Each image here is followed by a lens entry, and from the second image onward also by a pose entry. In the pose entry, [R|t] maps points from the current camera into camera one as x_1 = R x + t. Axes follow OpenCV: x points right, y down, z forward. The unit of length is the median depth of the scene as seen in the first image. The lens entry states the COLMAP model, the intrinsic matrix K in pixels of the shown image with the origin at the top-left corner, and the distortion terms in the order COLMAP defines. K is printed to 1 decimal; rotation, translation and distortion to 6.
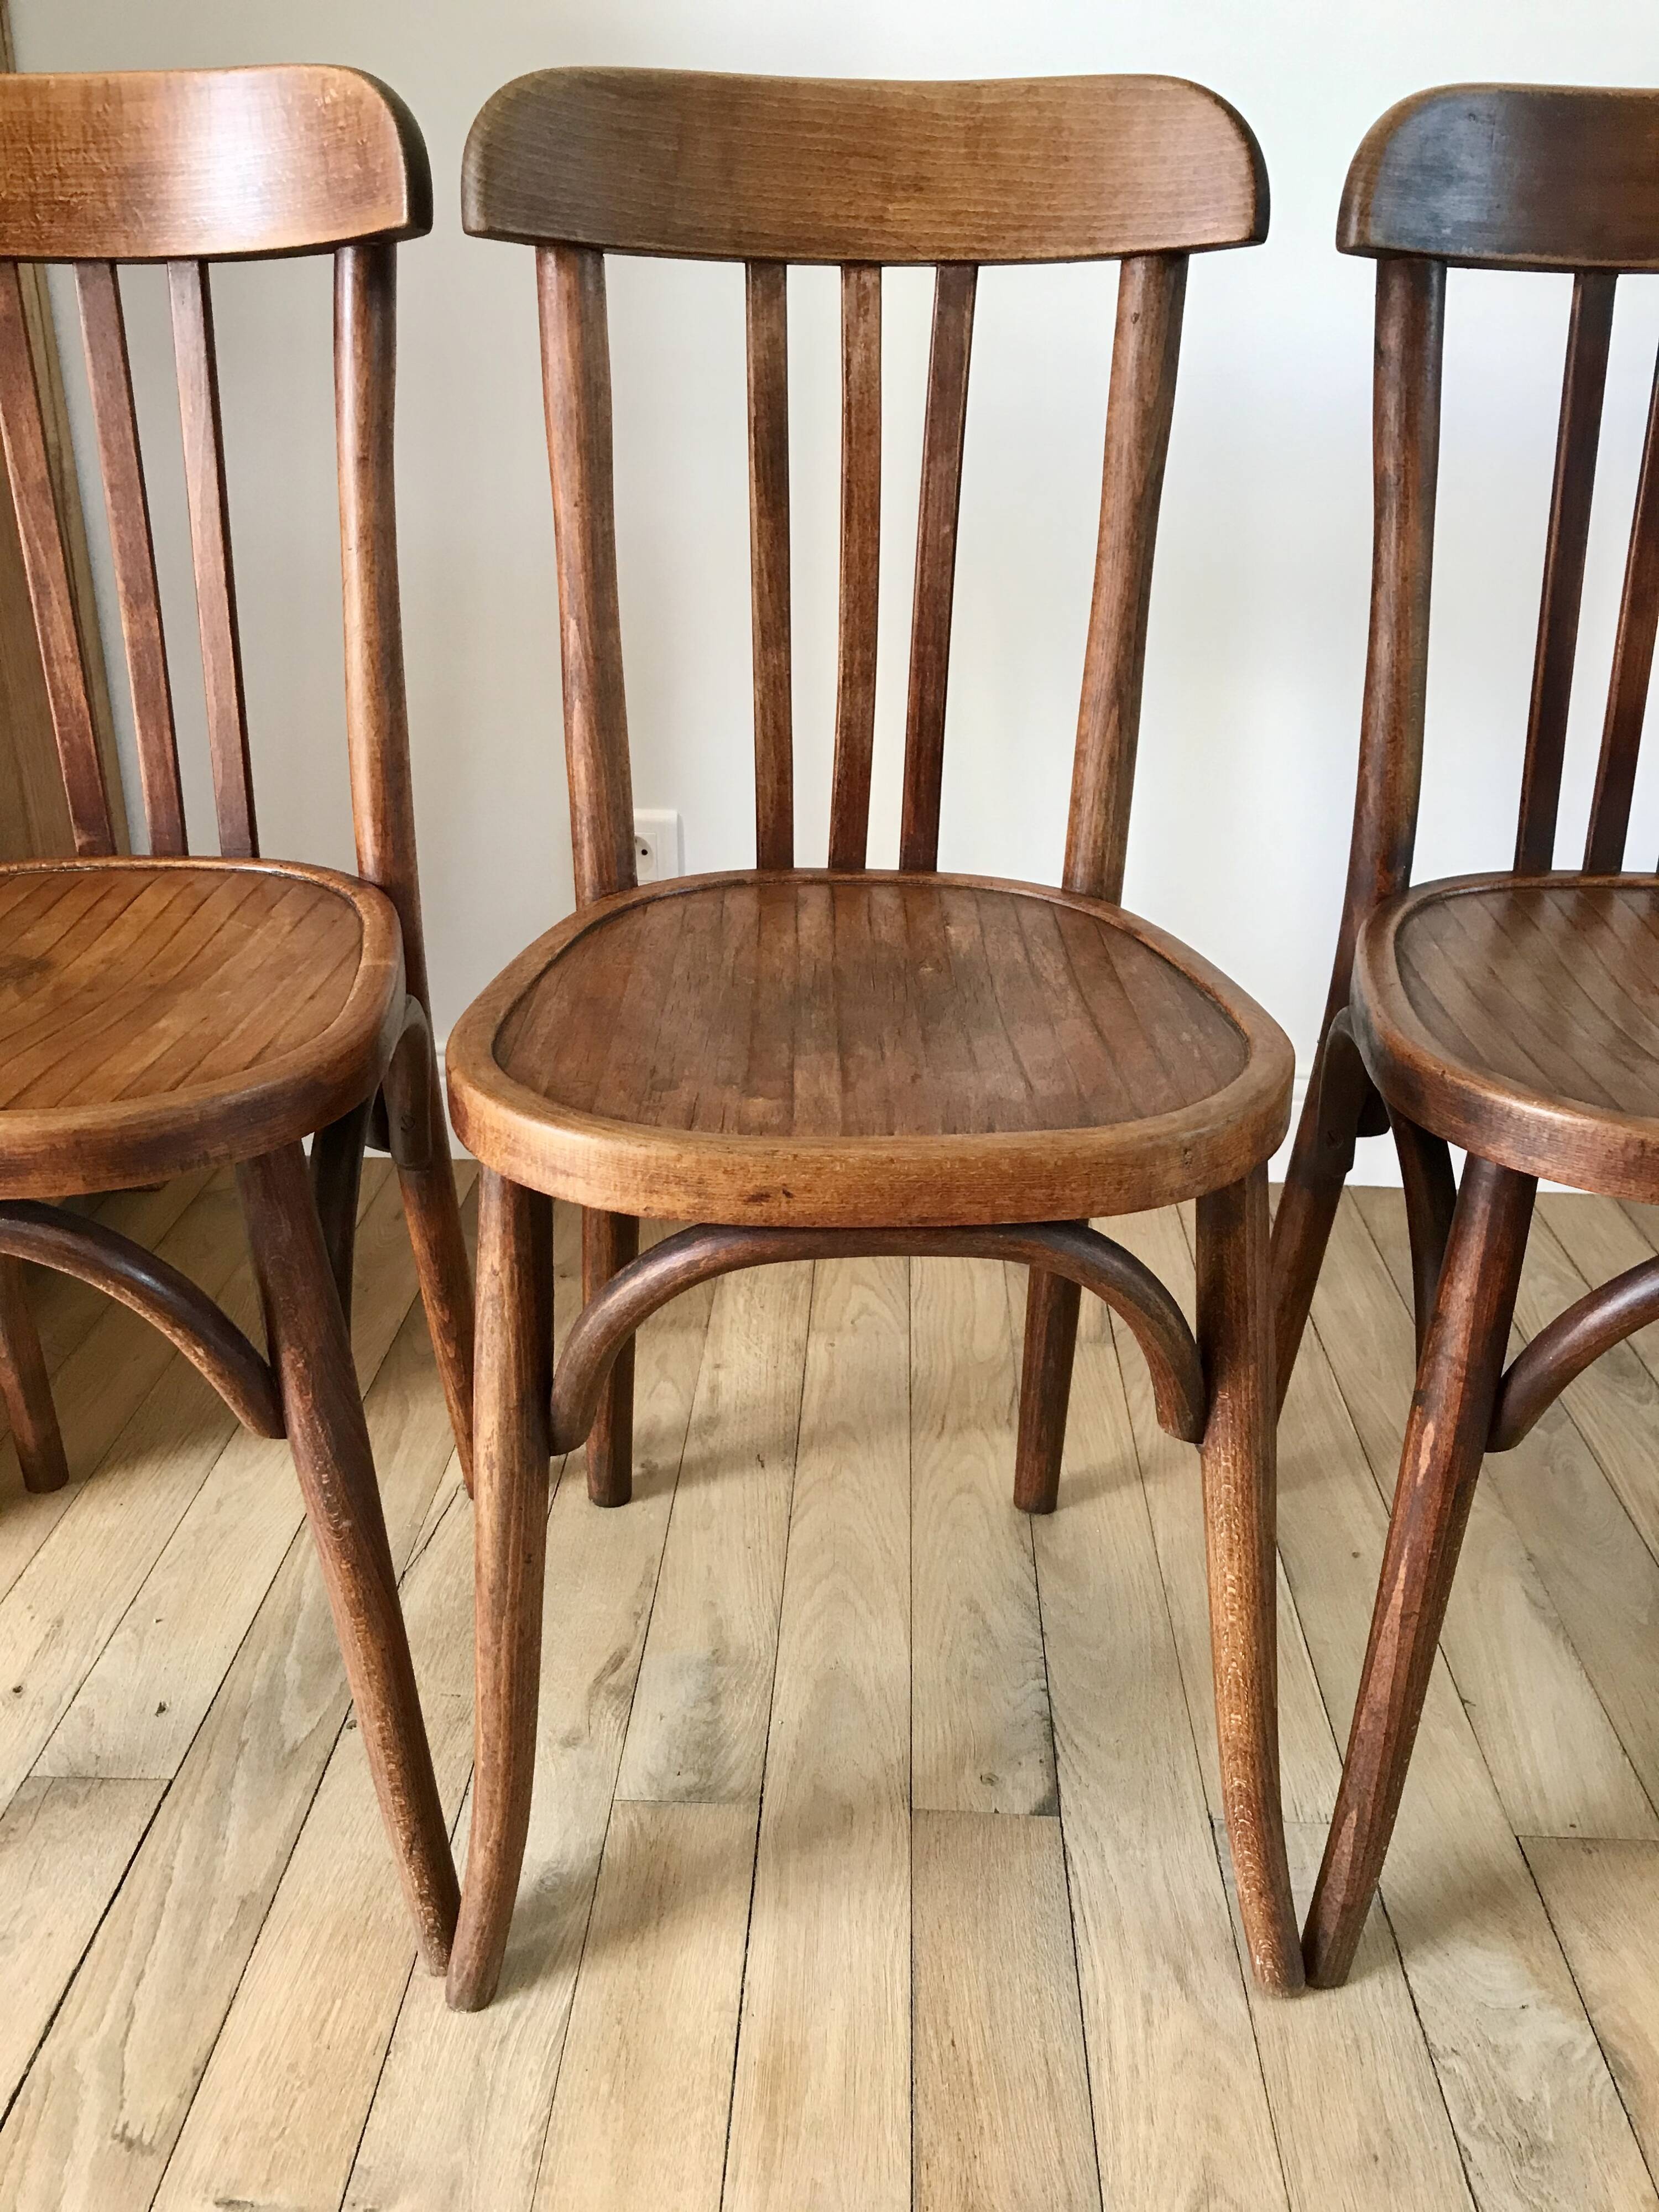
lens RADIAL K [[1755.0, 0, 834.2], [0, 1755.0, 1099.2], [0, 0, 1]] dist [0.022013, -0.027020]
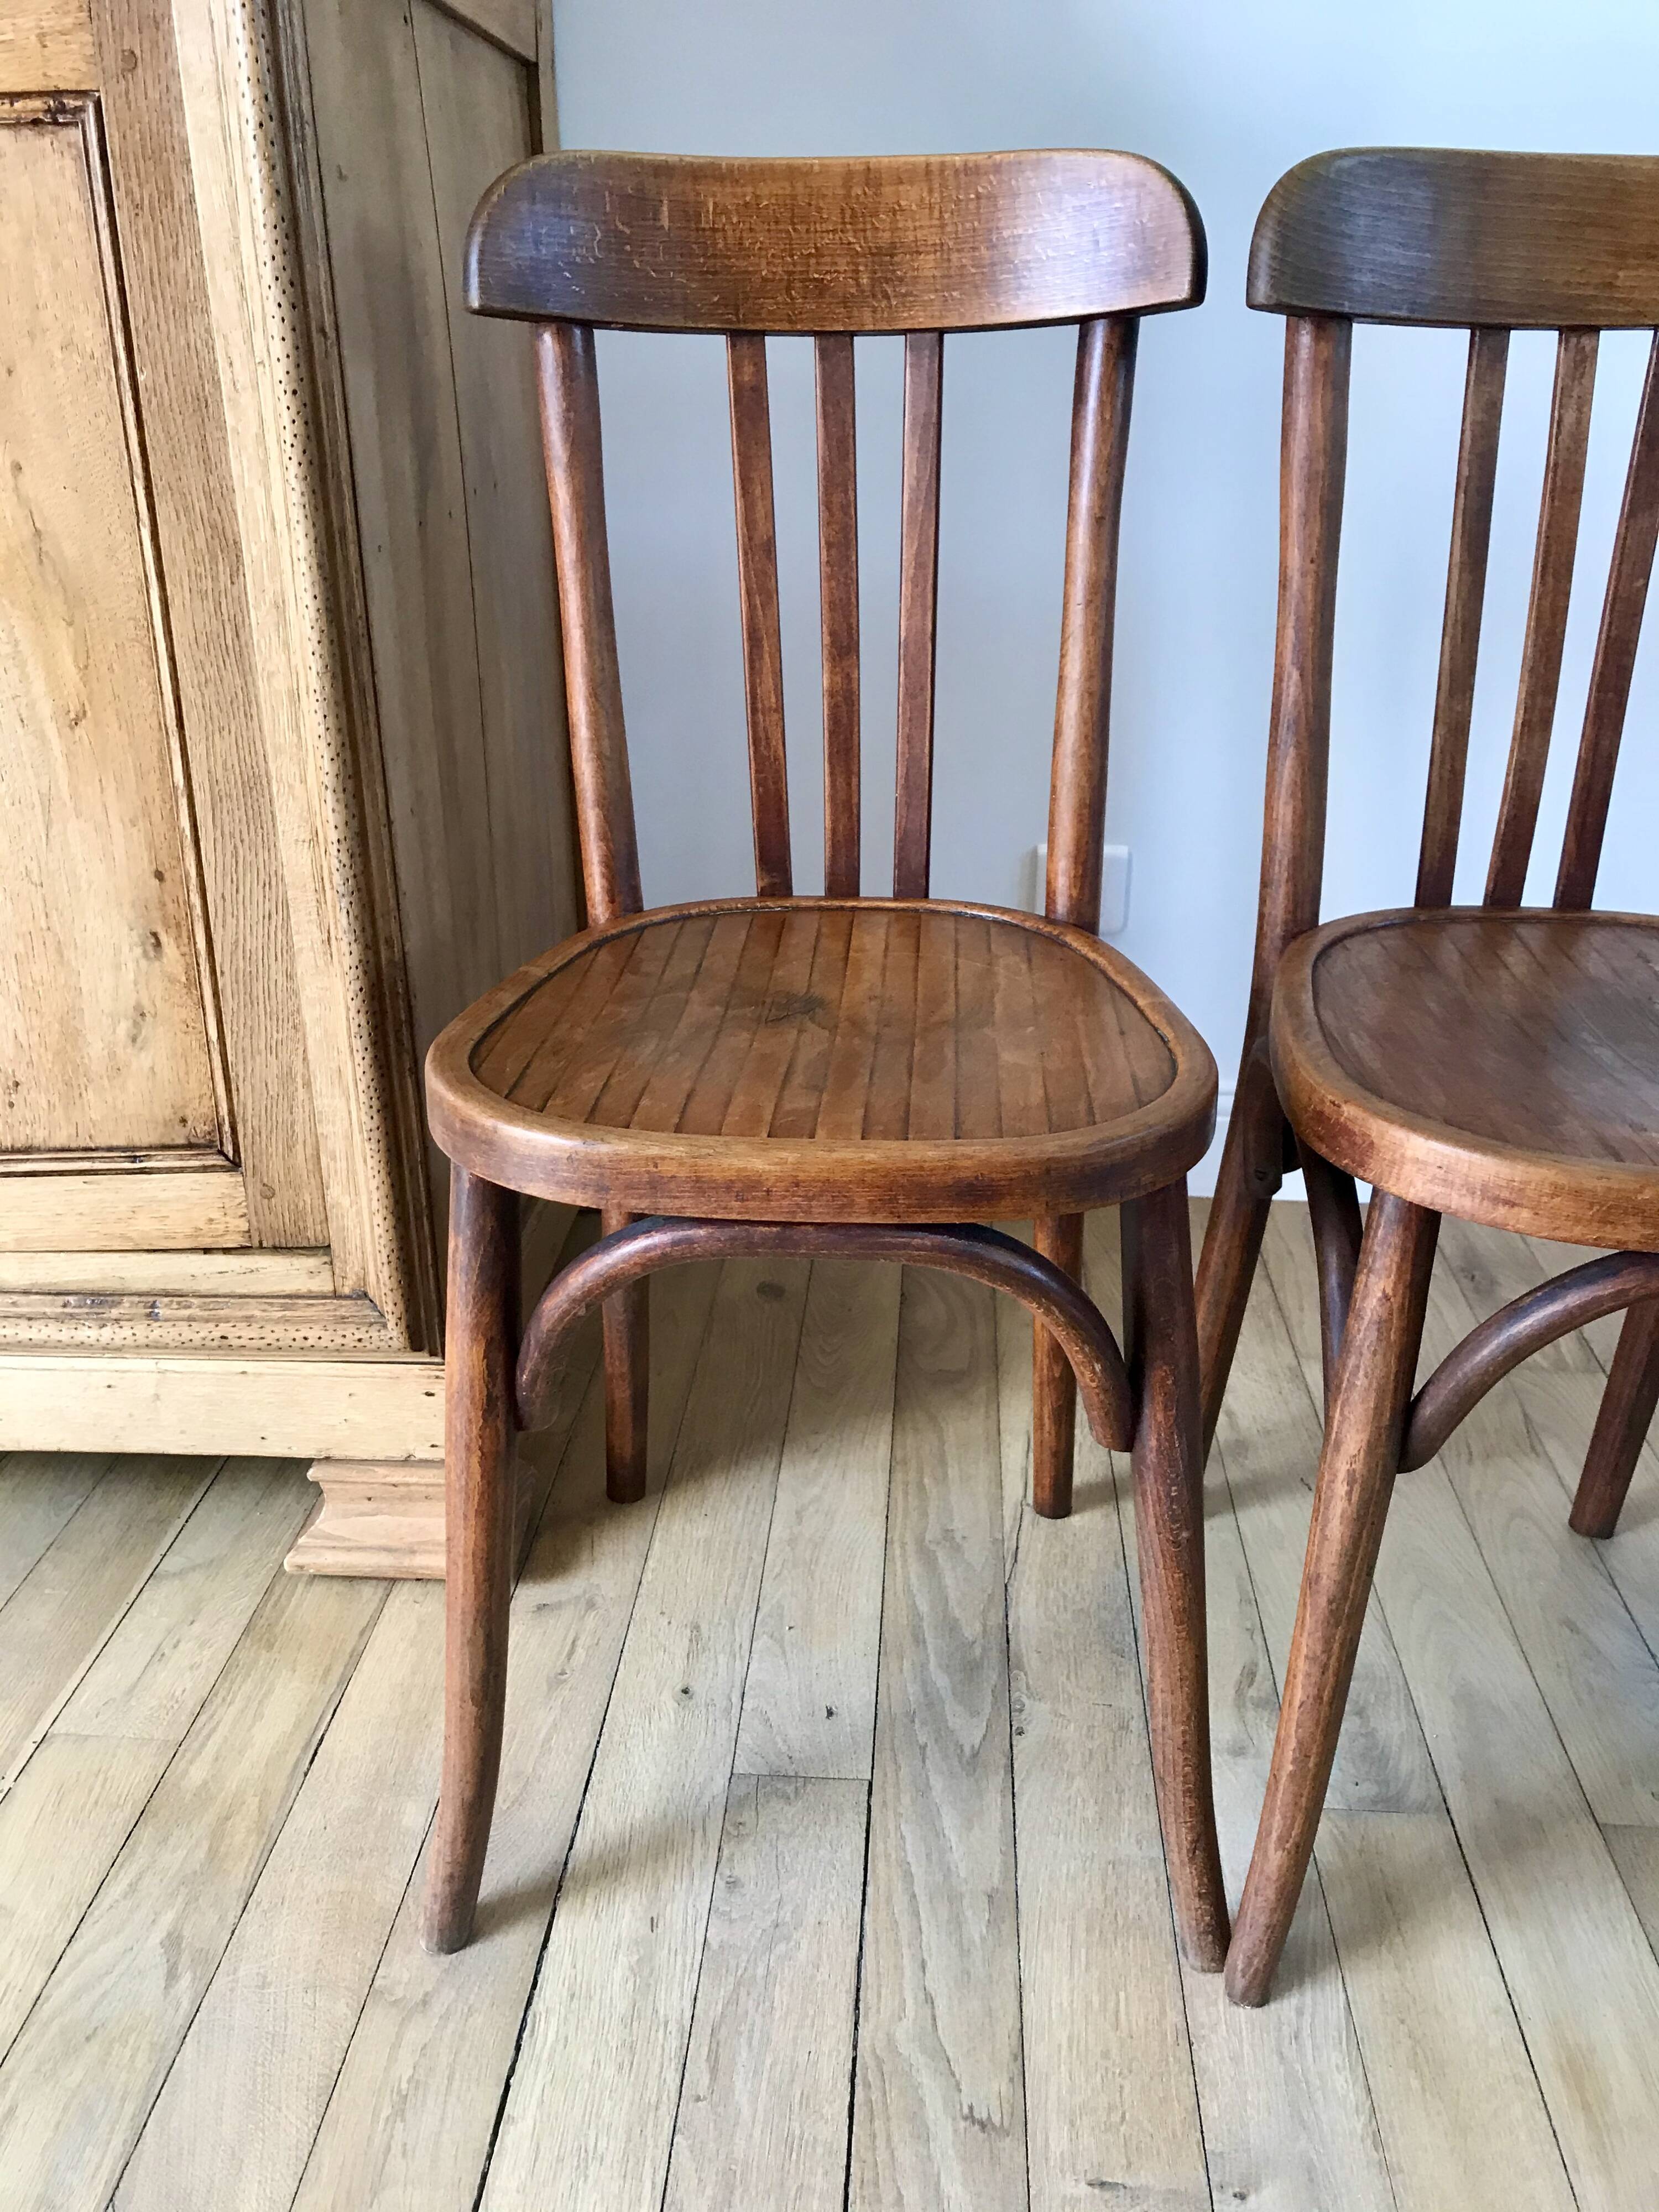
lens RADIAL K [[1751.3, 0, 829.5], [0, 1751.3, 1106.0], [0, 0, 1]] dist [0.014958, -0.010753]
pose [[0.999390, 0.004997, -0.034571, -0.396014], [-0.005386, 0.999923, -0.011171, -0.001252], [0.034513, 0.011350, 0.999340, -0.048197]]
